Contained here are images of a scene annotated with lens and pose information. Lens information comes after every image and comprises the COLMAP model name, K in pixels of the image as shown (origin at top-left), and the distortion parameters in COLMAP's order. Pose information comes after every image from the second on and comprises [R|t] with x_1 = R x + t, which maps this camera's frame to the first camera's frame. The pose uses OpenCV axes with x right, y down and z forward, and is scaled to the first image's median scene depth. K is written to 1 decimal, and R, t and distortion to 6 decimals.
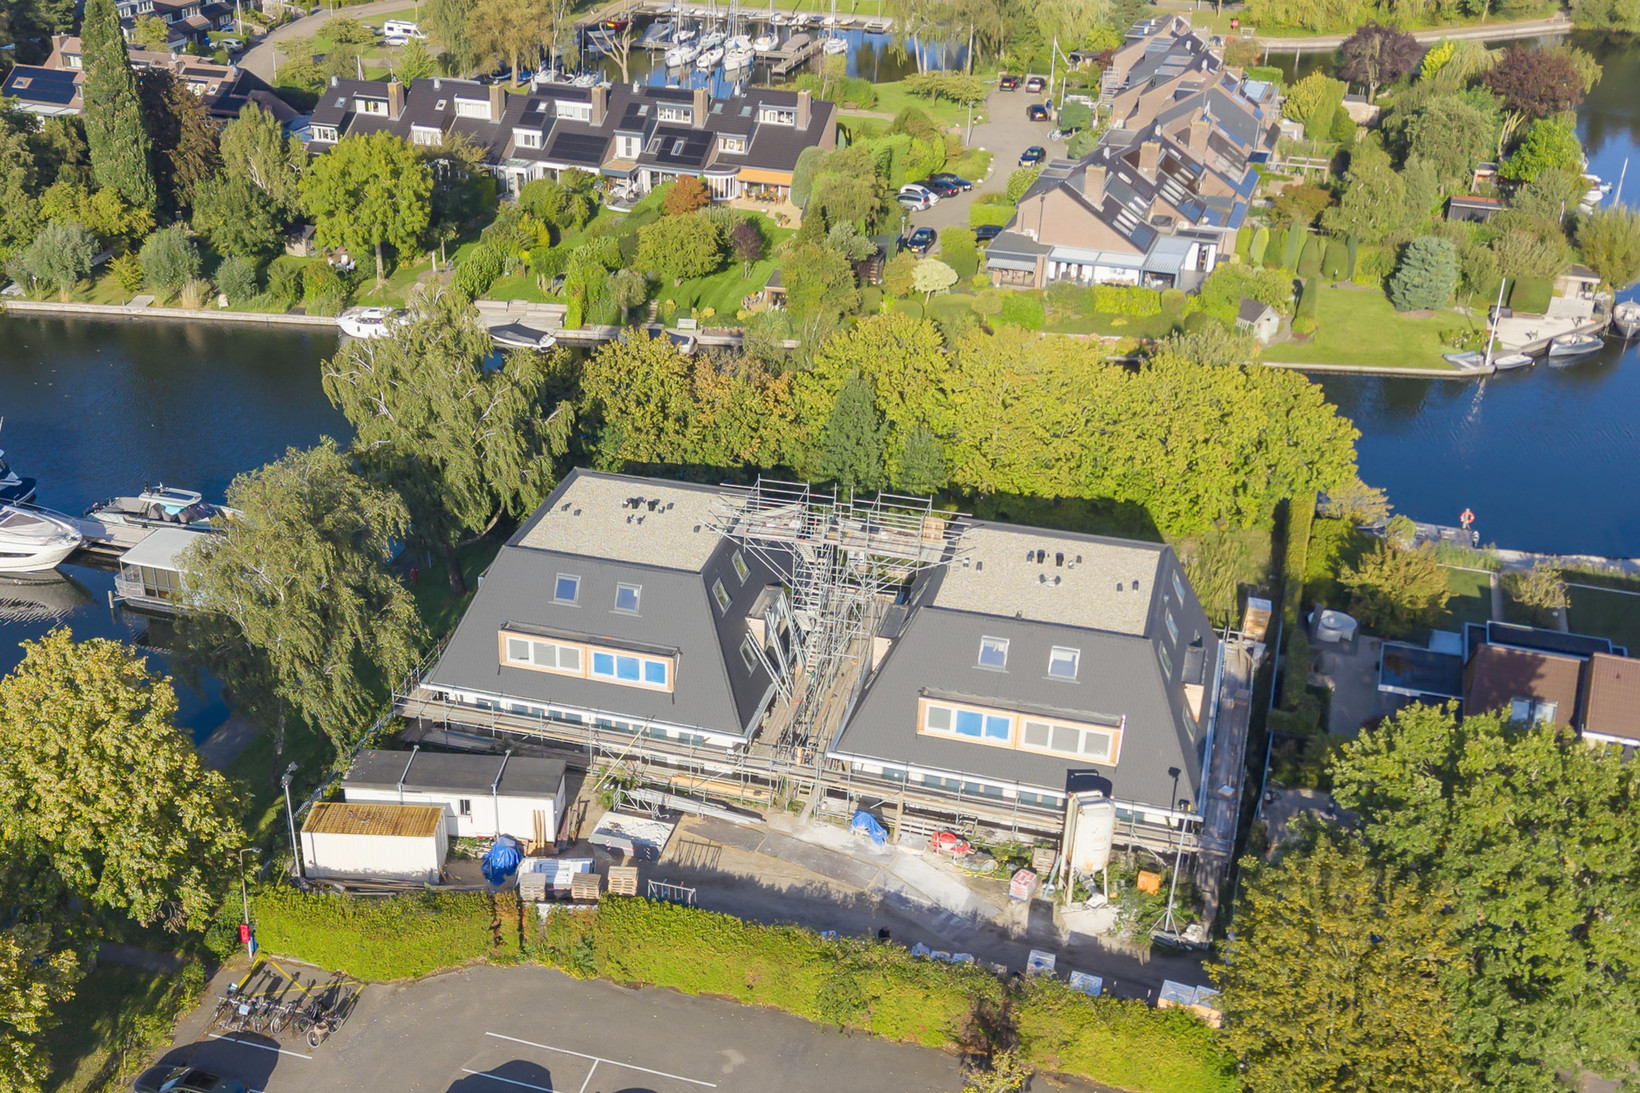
lens RADIAL K [[1751.5, 0, 687.2], [0, 1751.5, 611.8], [0, 0, 1]] dist [0.036253, -0.011840]
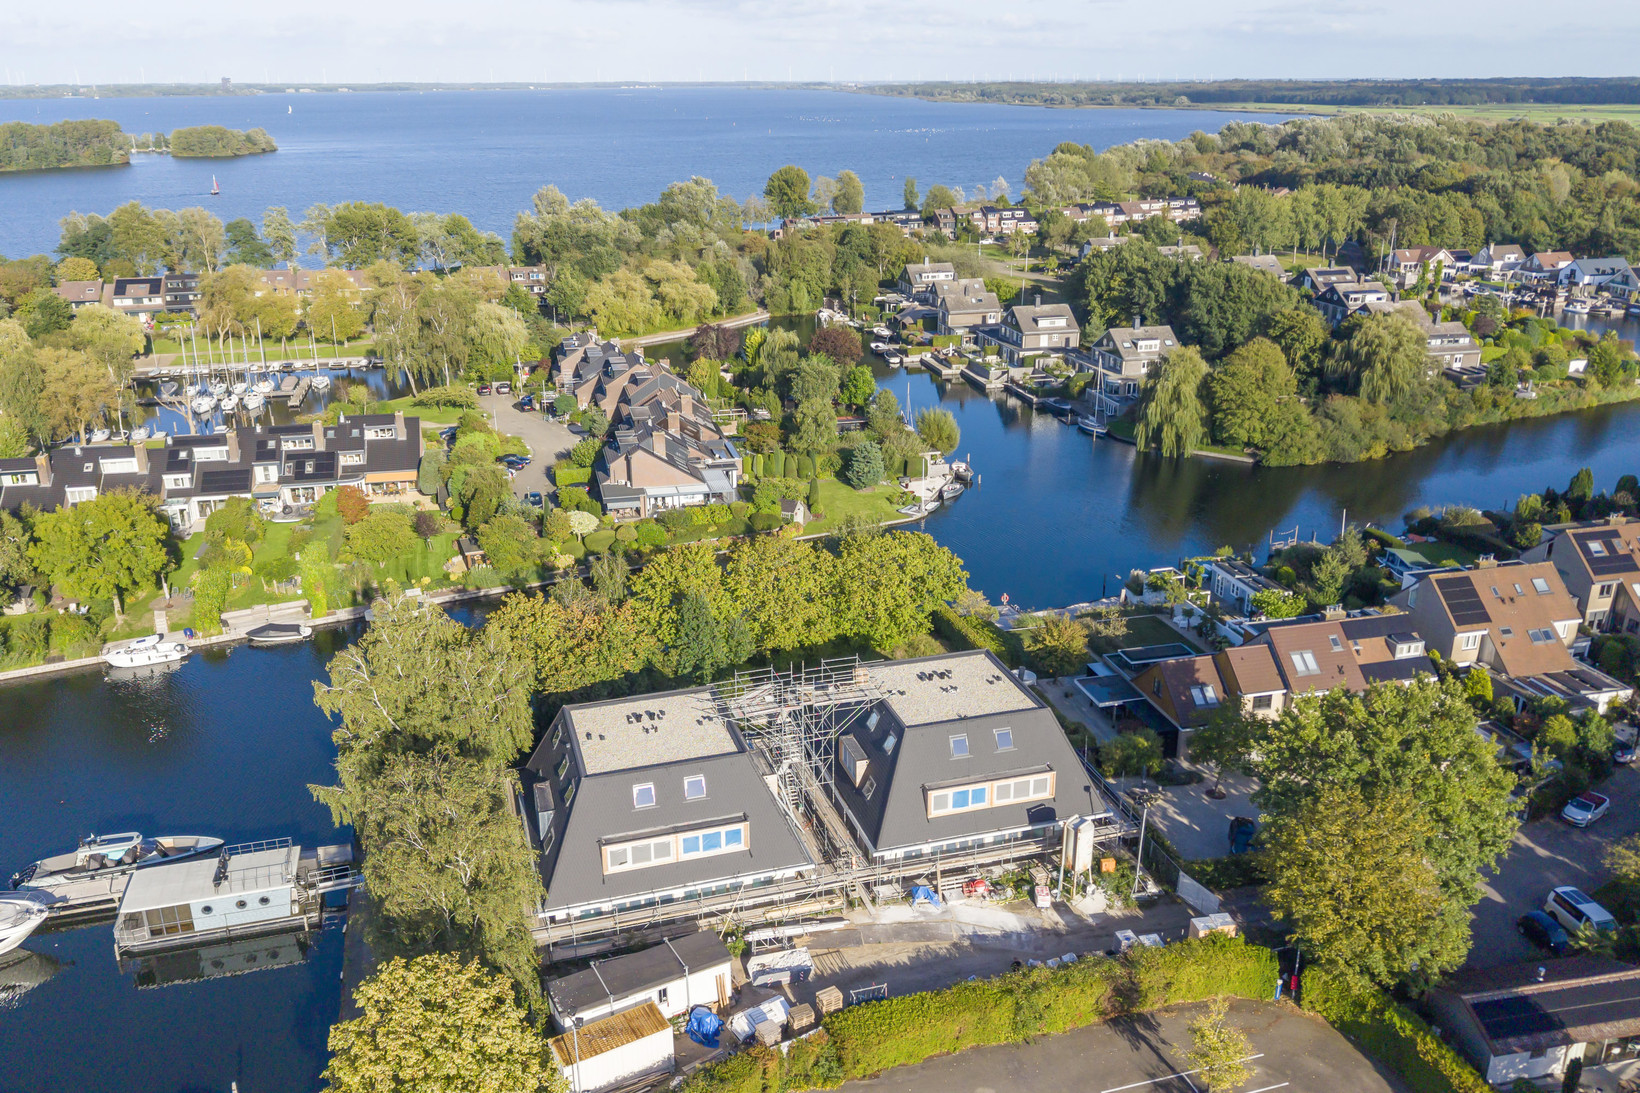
lens RADIAL K [[1285.8, 0, 820.0], [0, 1285.8, 546.5], [0, 0, 1]] dist [0.059917, -0.081696]
pose [[0.826498, -0.200056, 0.526193, -0.468510], [0.273905, 0.959529, -0.065417, -0.101680], [-0.491810, 0.198194, 0.847845, 0.141116]]
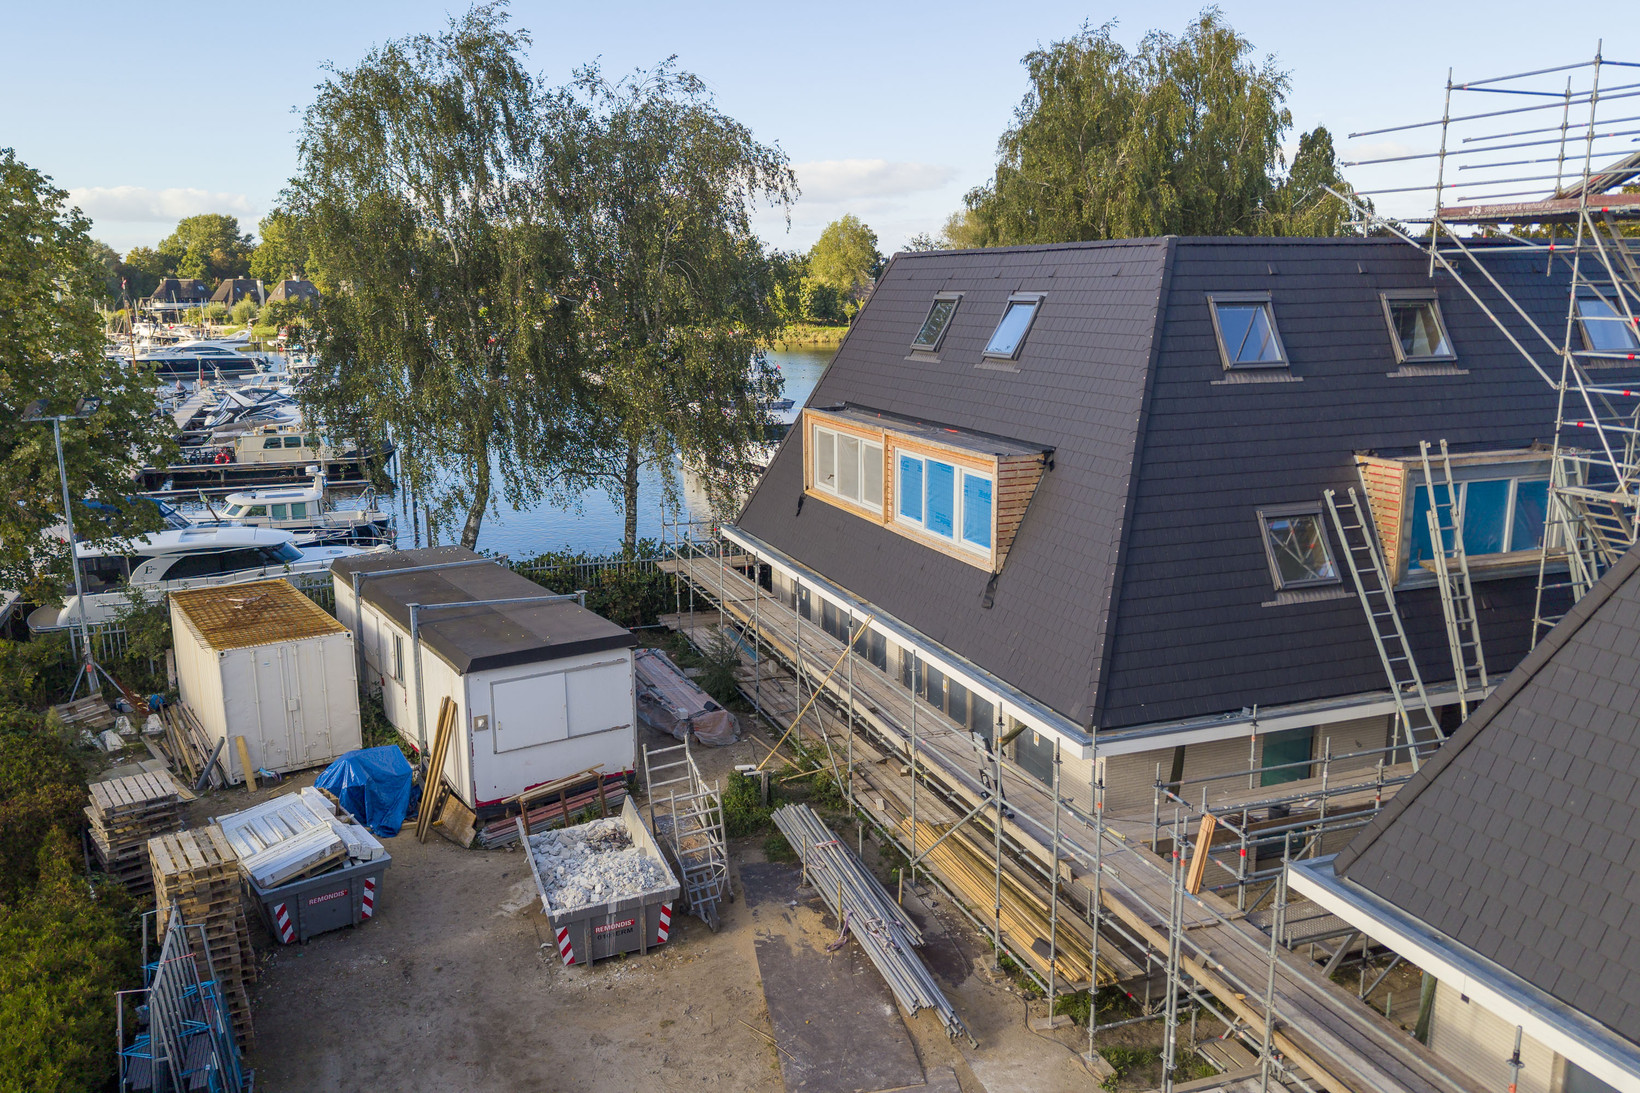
lens RADIAL K [[1285.8, 0, 820.0], [0, 1285.8, 546.5], [0, 0, 1]] dist [0.059917, -0.081696]
pose [[0.620888, 0.154342, -0.768555, 0.169578], [-0.373468, 0.920247, -0.116907, 0.087377], [0.689217, 0.359617, 0.629012, 0.864343]]
